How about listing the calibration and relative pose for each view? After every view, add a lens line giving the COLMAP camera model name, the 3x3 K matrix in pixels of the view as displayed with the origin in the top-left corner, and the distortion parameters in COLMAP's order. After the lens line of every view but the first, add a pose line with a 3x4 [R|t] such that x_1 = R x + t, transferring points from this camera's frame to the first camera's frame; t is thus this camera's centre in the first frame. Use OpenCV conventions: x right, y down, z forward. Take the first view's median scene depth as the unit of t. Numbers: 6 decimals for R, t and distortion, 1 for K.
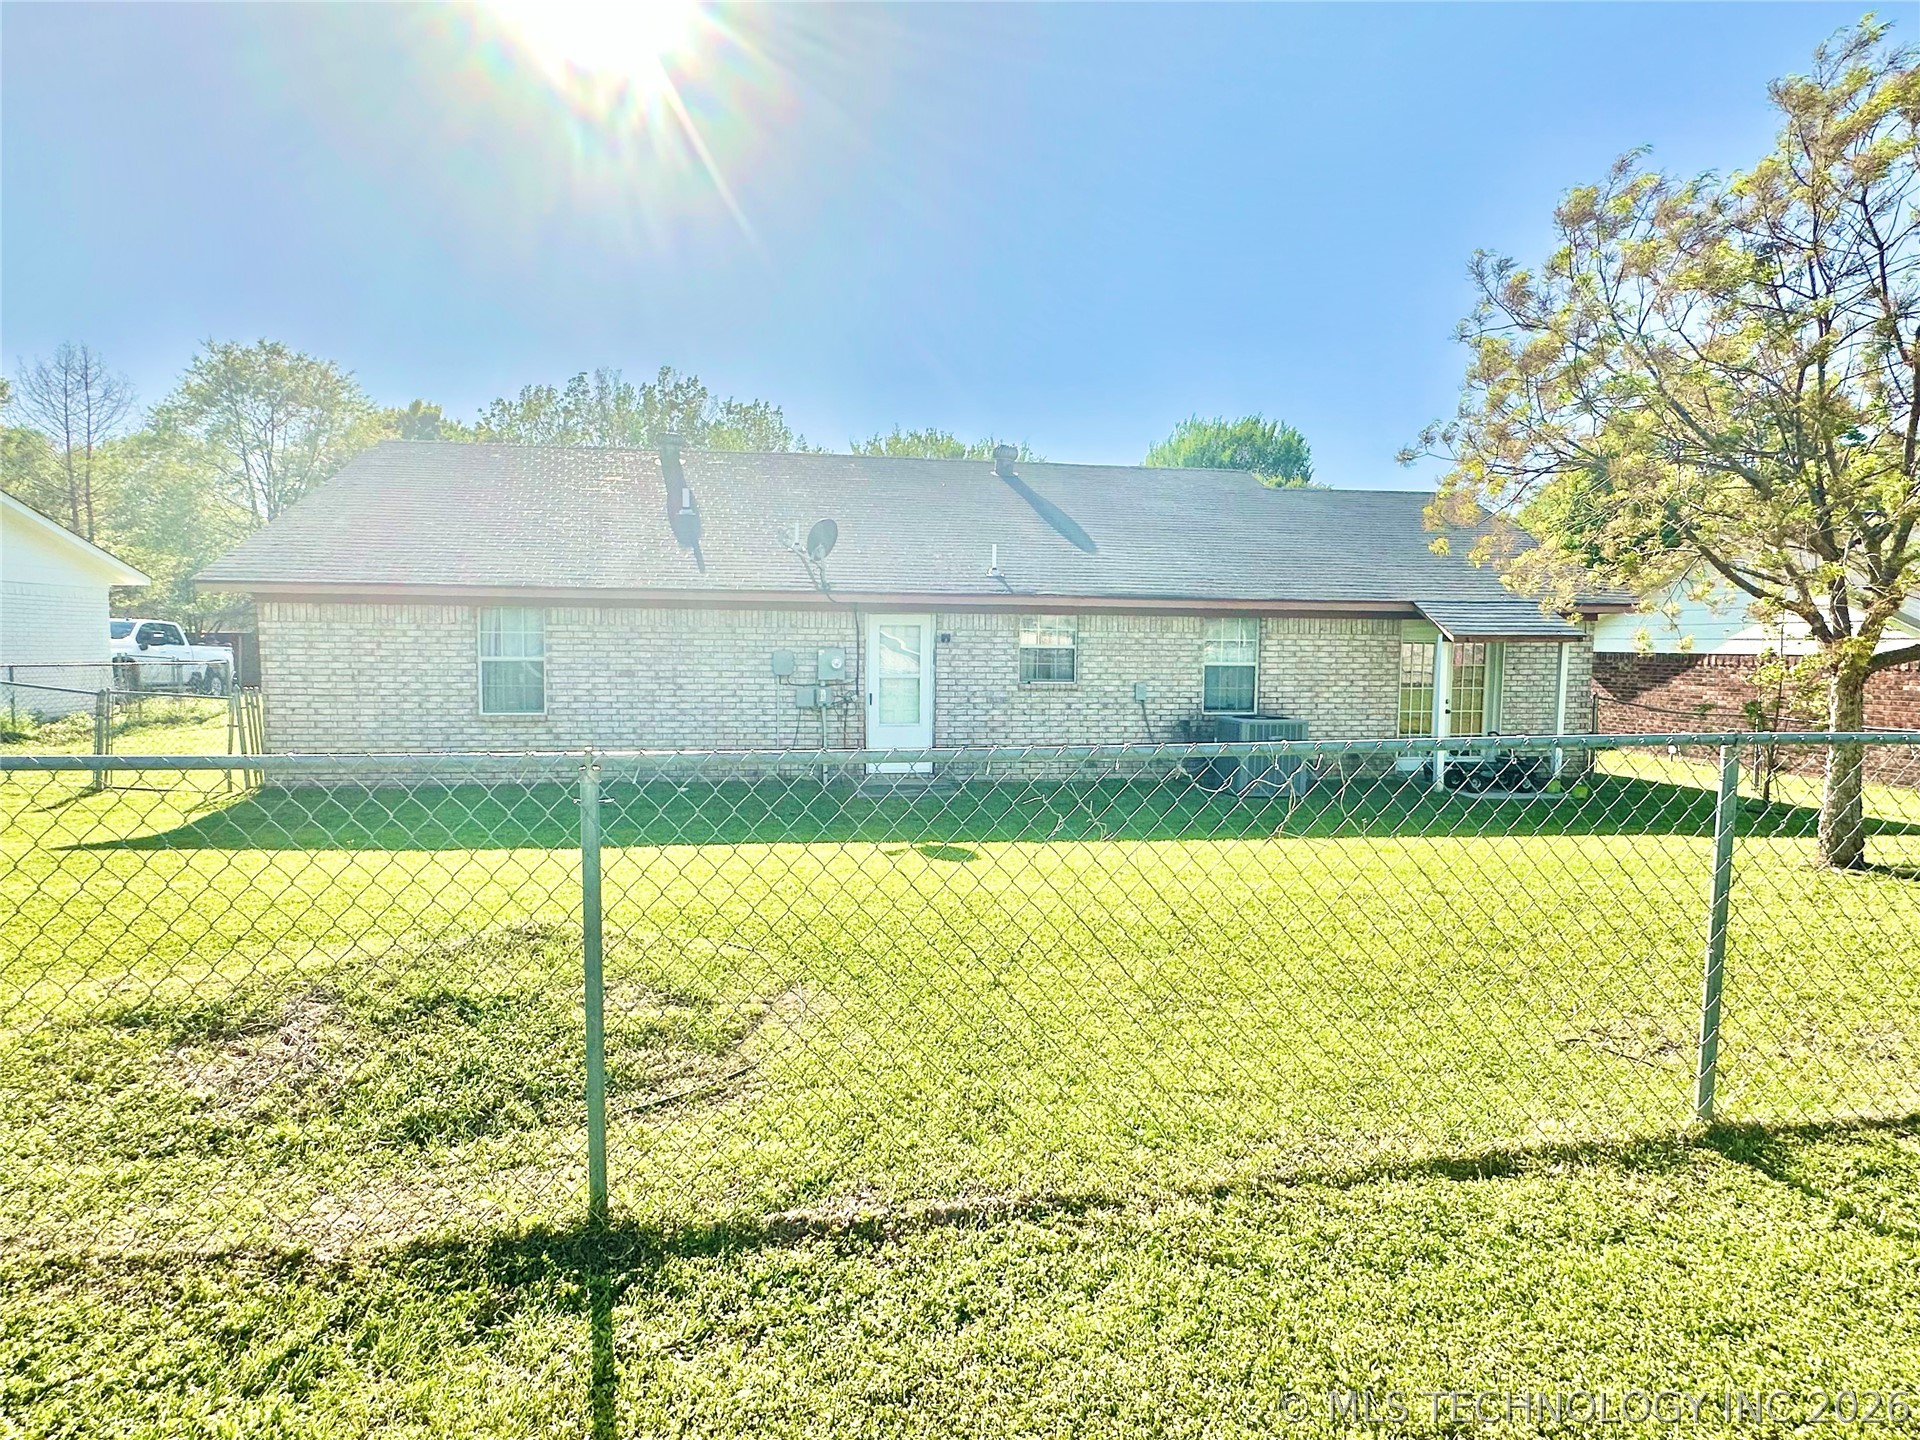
lens RADIAL K [[968.3, 0, 960.0], [0, 968.3, 720.0], [0, 0, 1]] dist [0.001193, 0.000044]
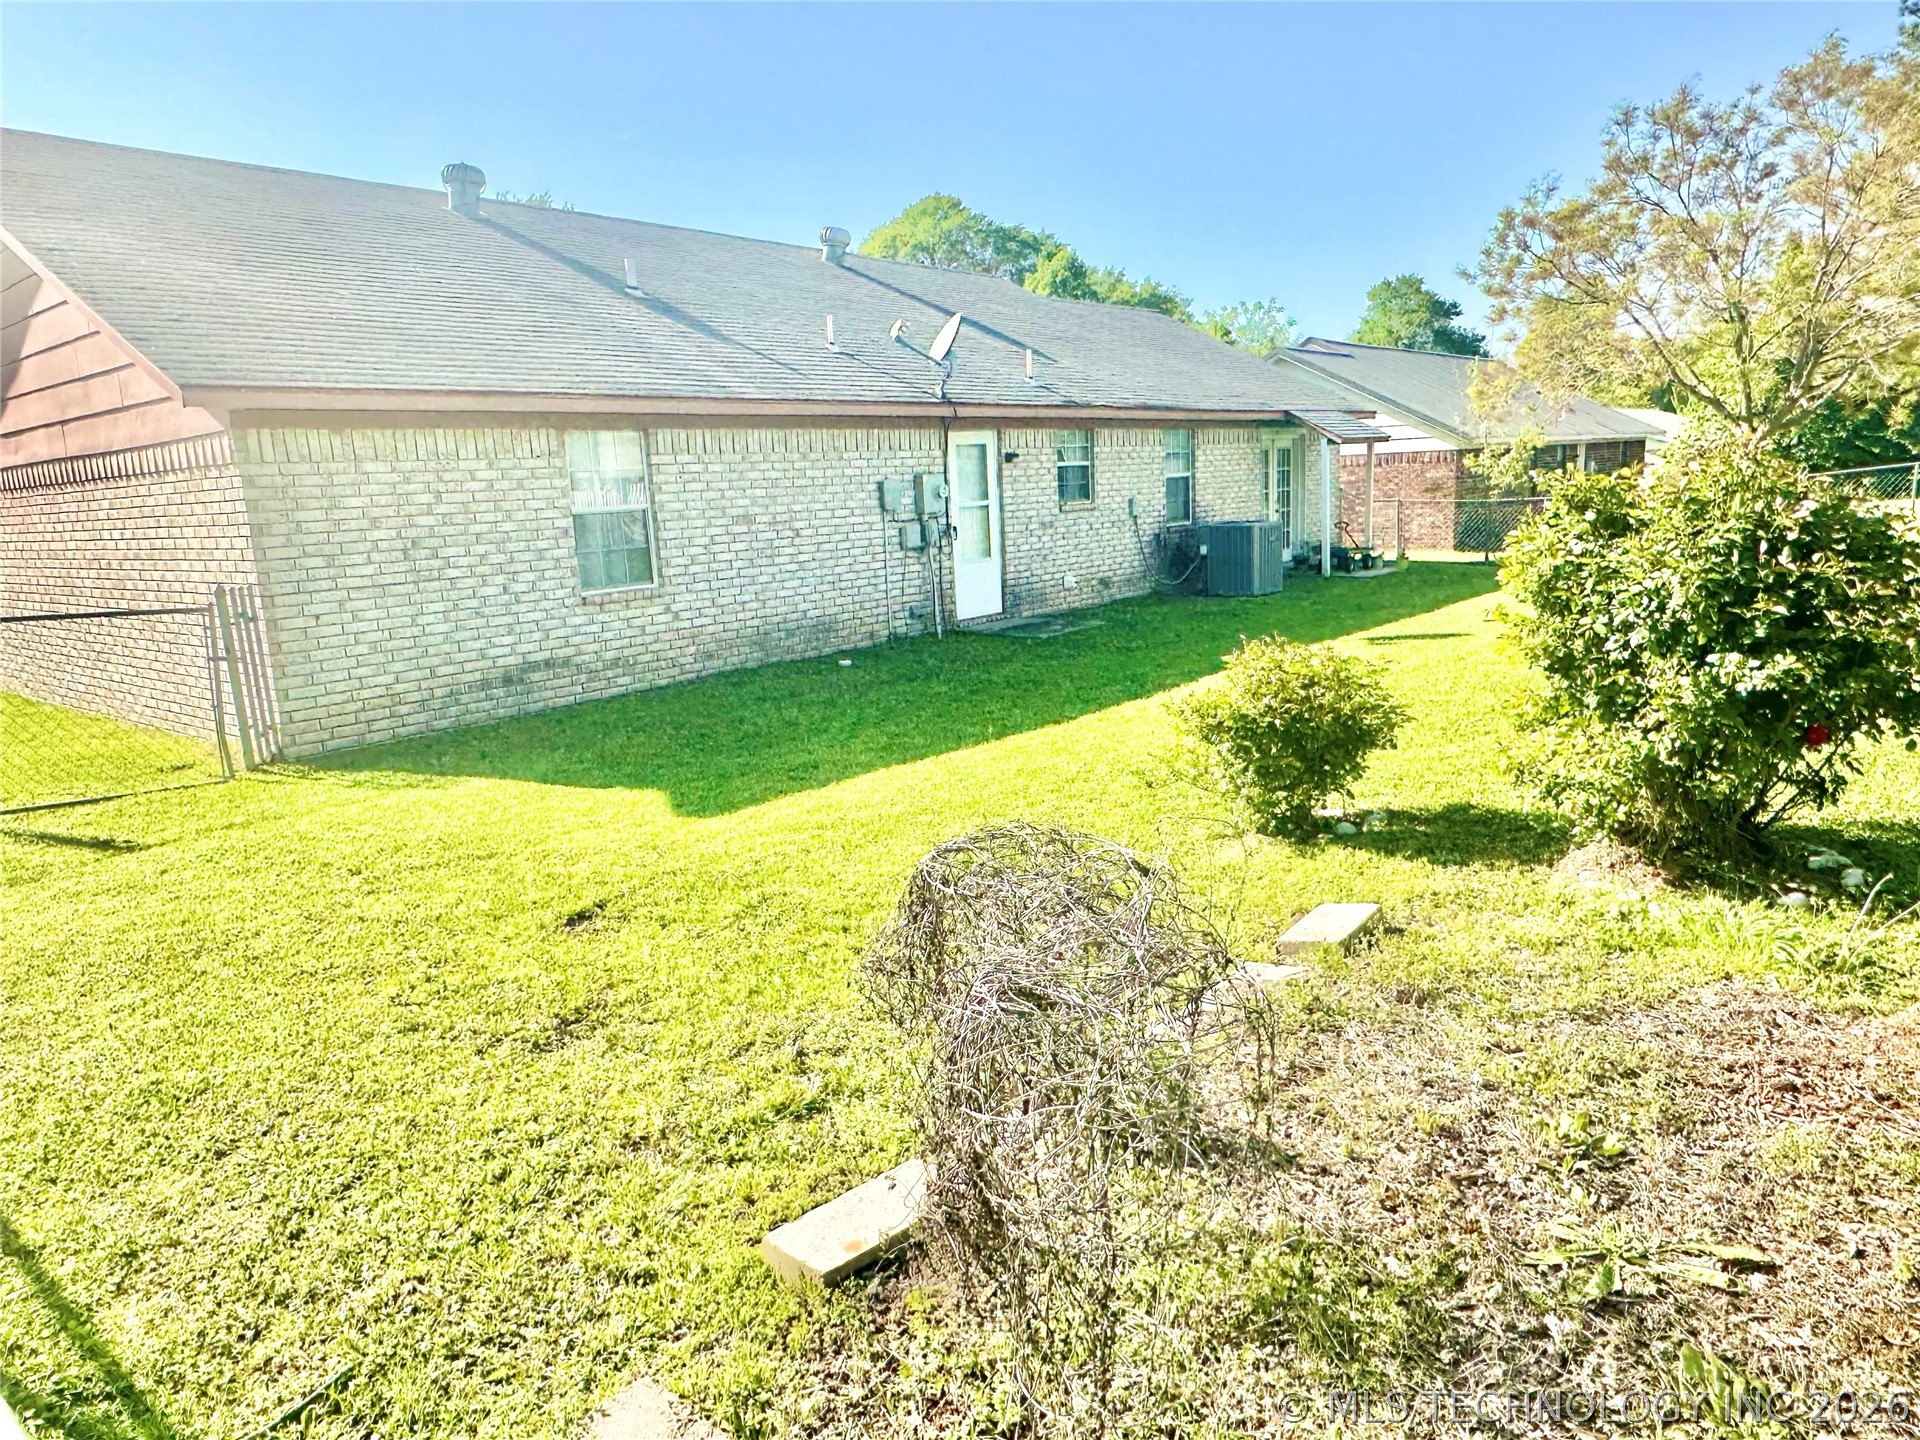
lens RADIAL K [[1240.4, 0, 960.0], [0, 1240.4, 720.0], [0, 0, 1]] dist [0.004319, -0.000292]
pose [[0.736087, -0.172122, 0.654637, -0.868956], [0.099773, 0.984155, 0.146573, -0.019840], [-0.669493, -0.042575, 0.741597, 0.187555]]
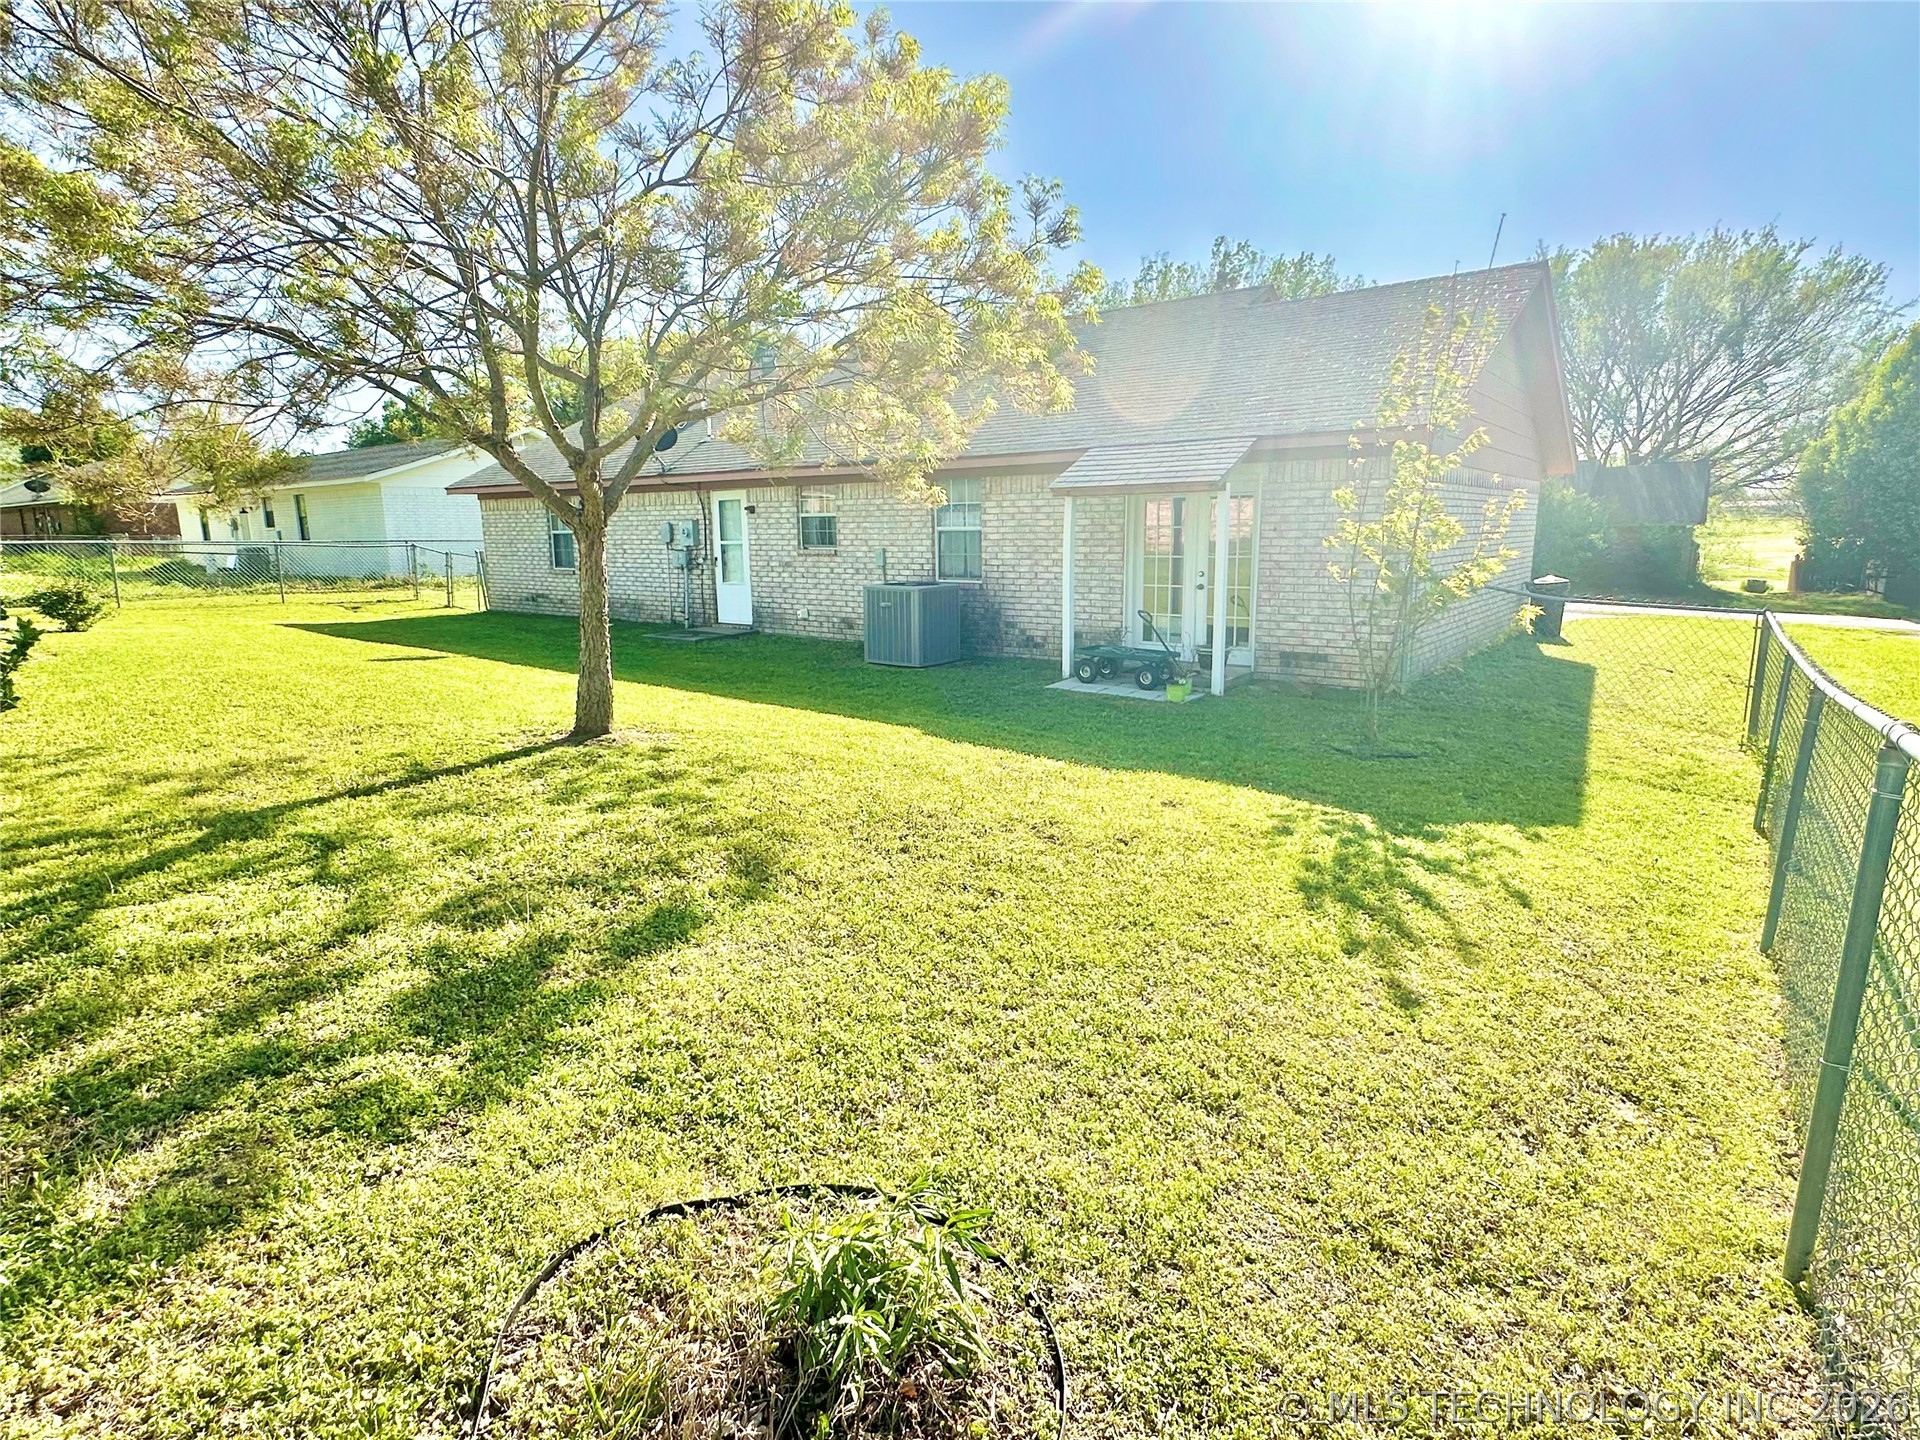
lens RADIAL K [[968.3, 0, 960.0], [0, 968.3, 720.0], [0, 0, 1]] dist [0.001193, 0.000044]
pose [[0.720590, 0.119844, -0.682926, 1.037422], [-0.037872, 0.990282, 0.133820, 0.000881], [0.692326, -0.070566, 0.718126, 0.331357]]
